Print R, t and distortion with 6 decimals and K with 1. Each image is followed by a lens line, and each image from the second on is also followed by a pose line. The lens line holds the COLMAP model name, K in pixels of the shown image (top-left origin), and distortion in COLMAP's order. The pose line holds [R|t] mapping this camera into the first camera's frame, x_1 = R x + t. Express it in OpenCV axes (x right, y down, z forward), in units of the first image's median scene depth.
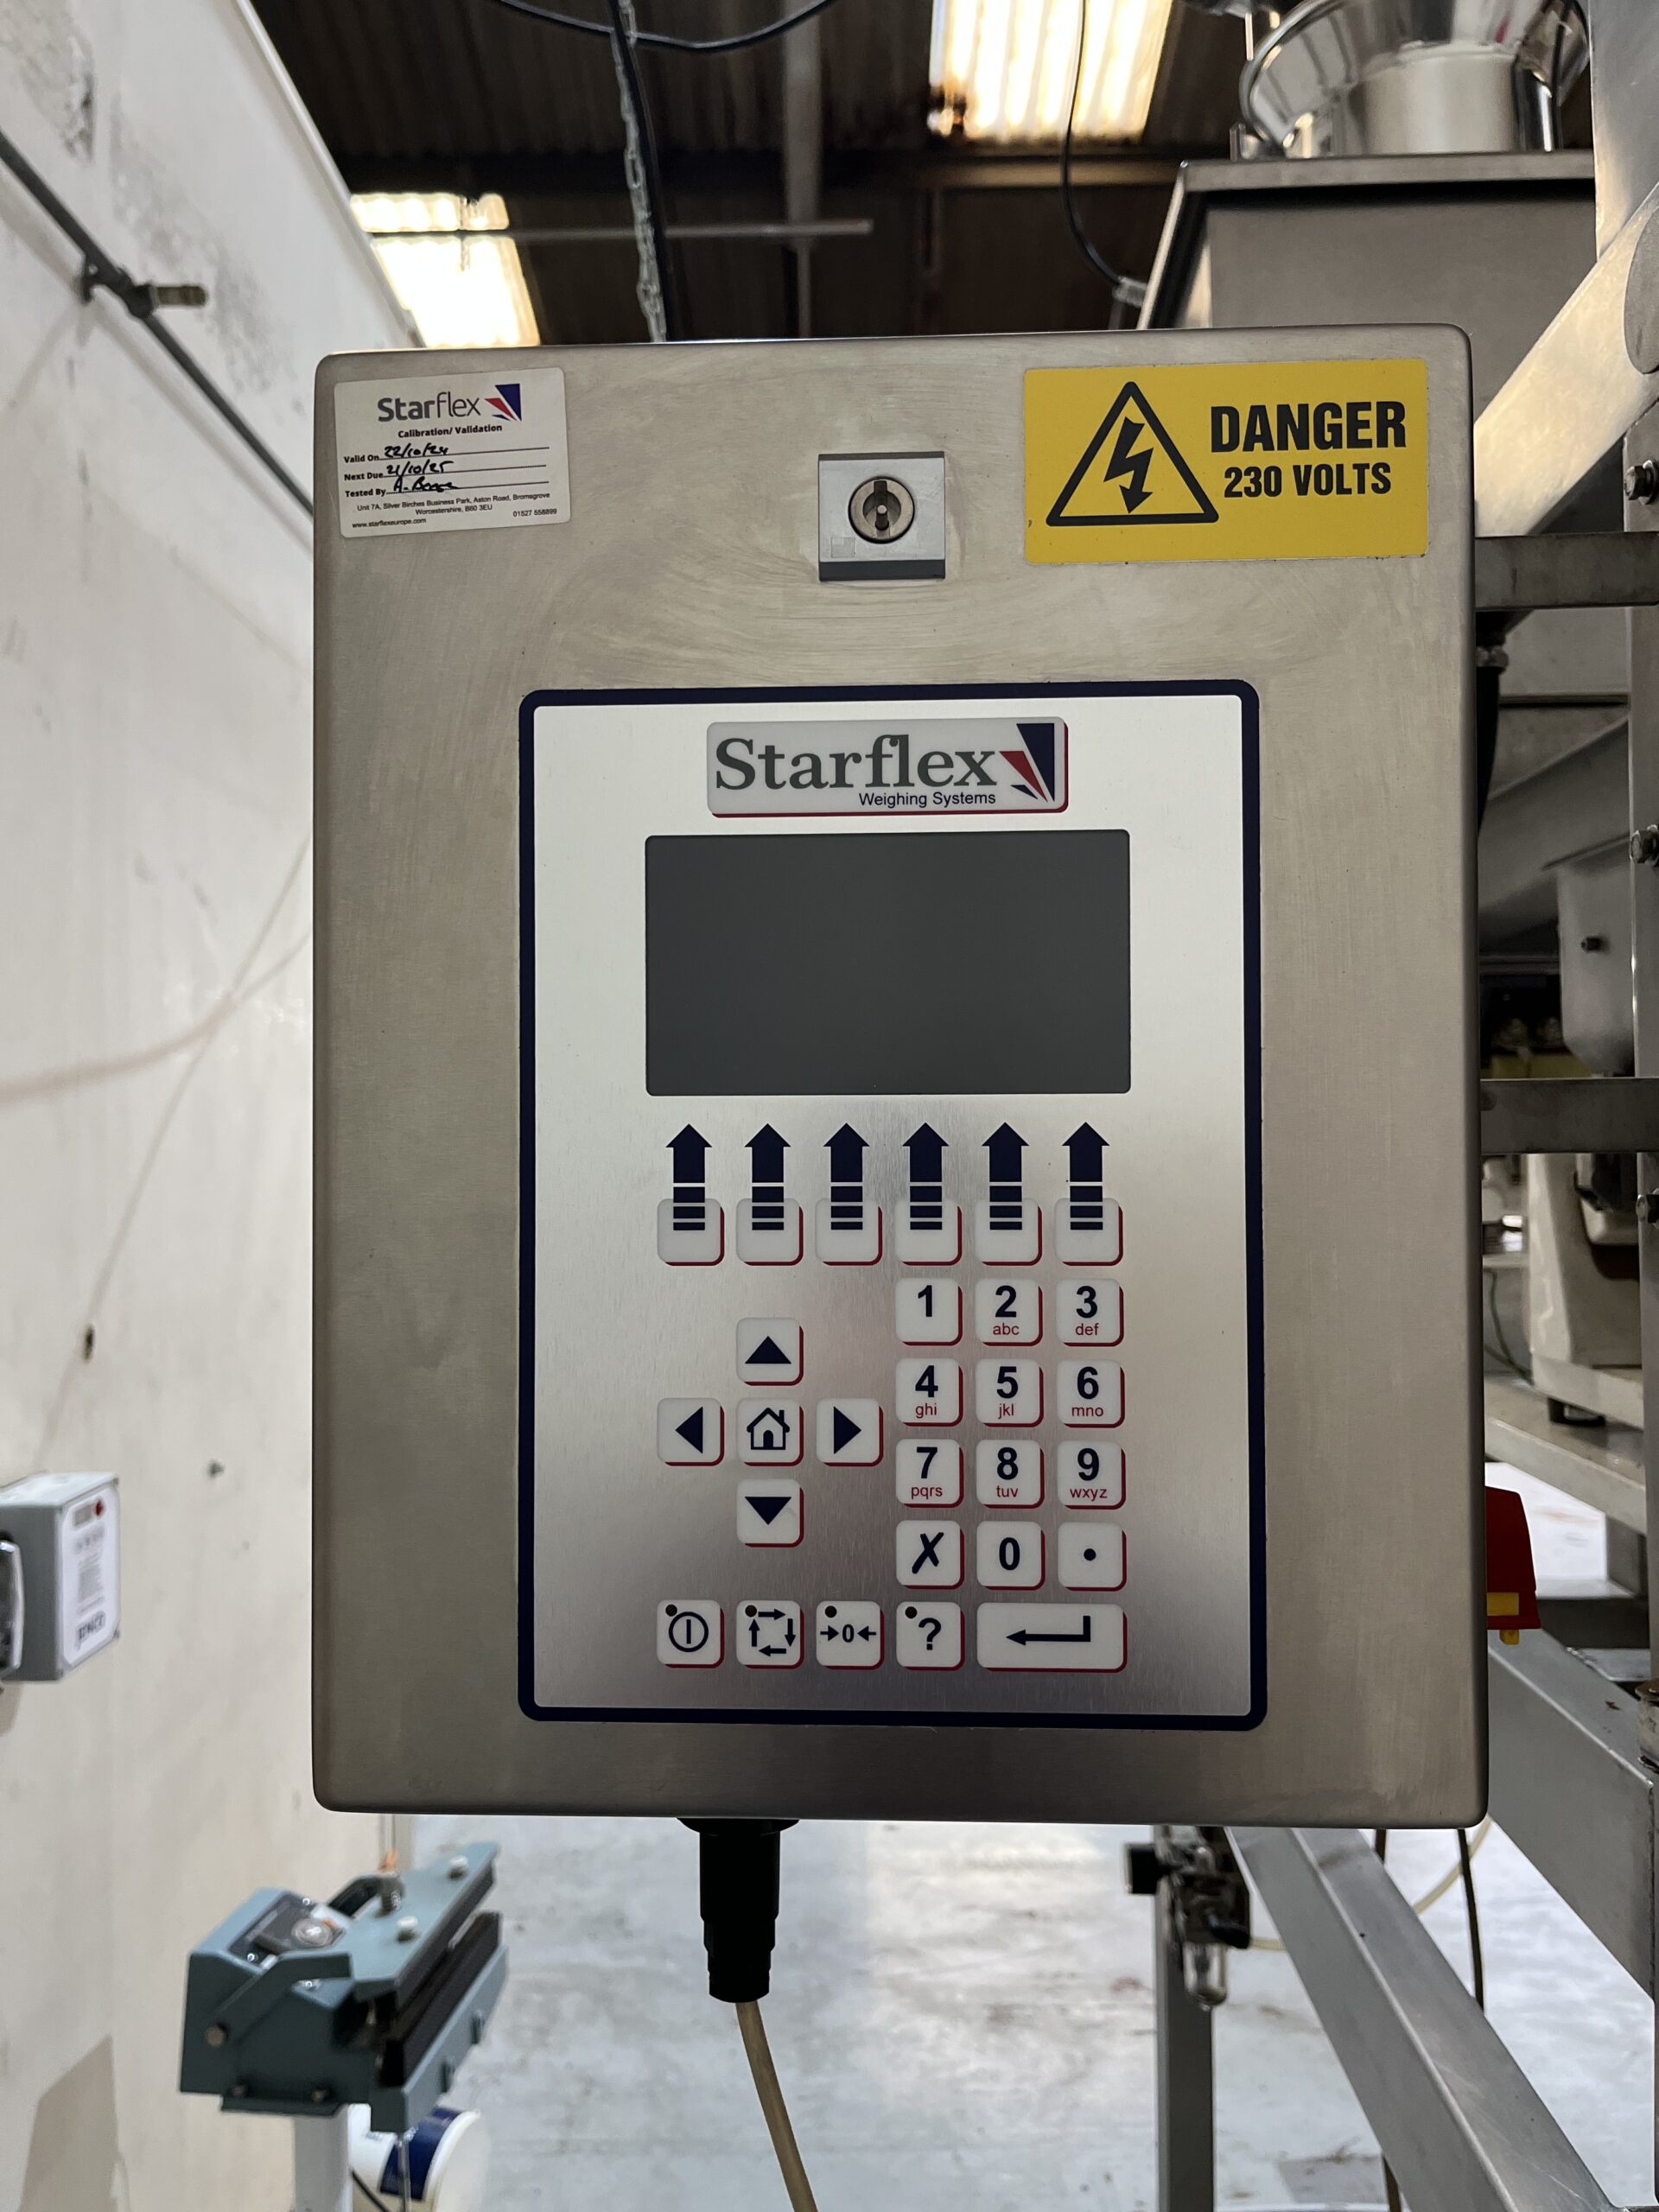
lens RADIAL K [[1685.3, 0, 828.6], [0, 1685.3, 1109.2], [0, 0, 1]] dist [0.034762, -0.058431]
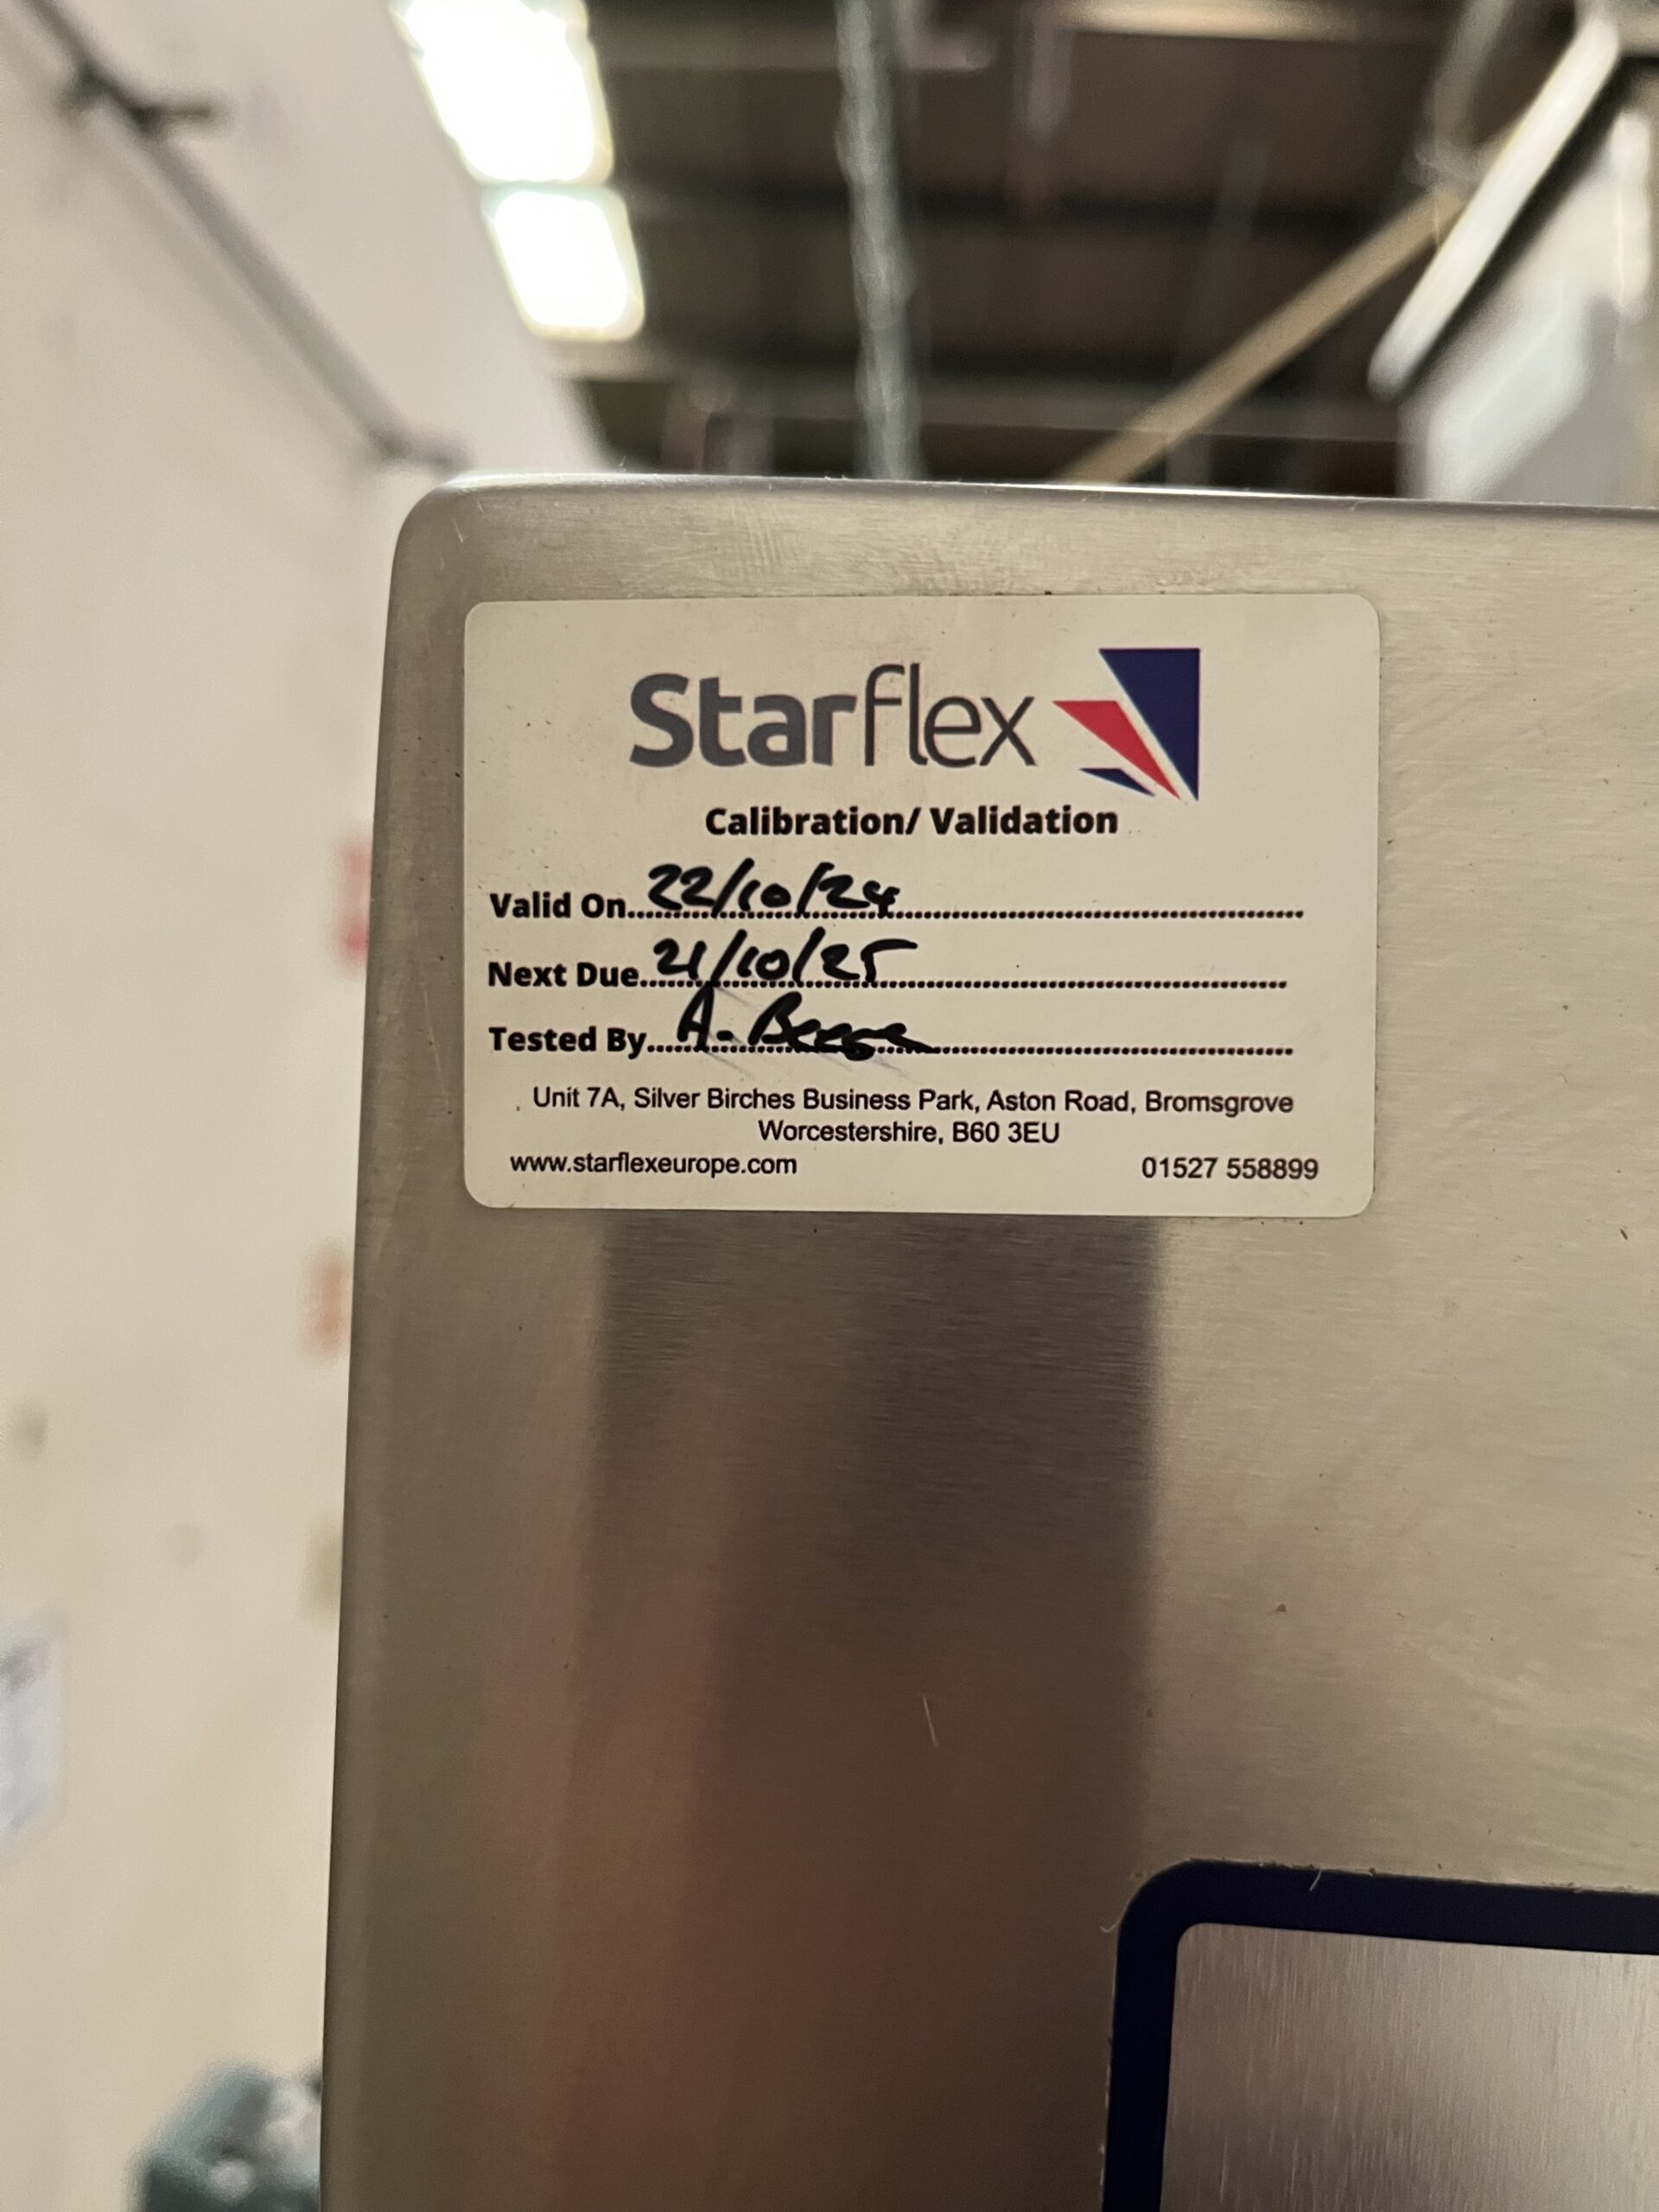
lens RADIAL K [[1685.3, 0, 826.3], [0, 1685.3, 1103.8], [0, 0, 1]] dist [0.034762, -0.058431]
pose [[0.998391, 0.056282, -0.006855, -0.231959], [-0.055669, 0.996012, 0.069715, -0.375035], [0.010751, -0.069221, 0.997543, 0.743471]]
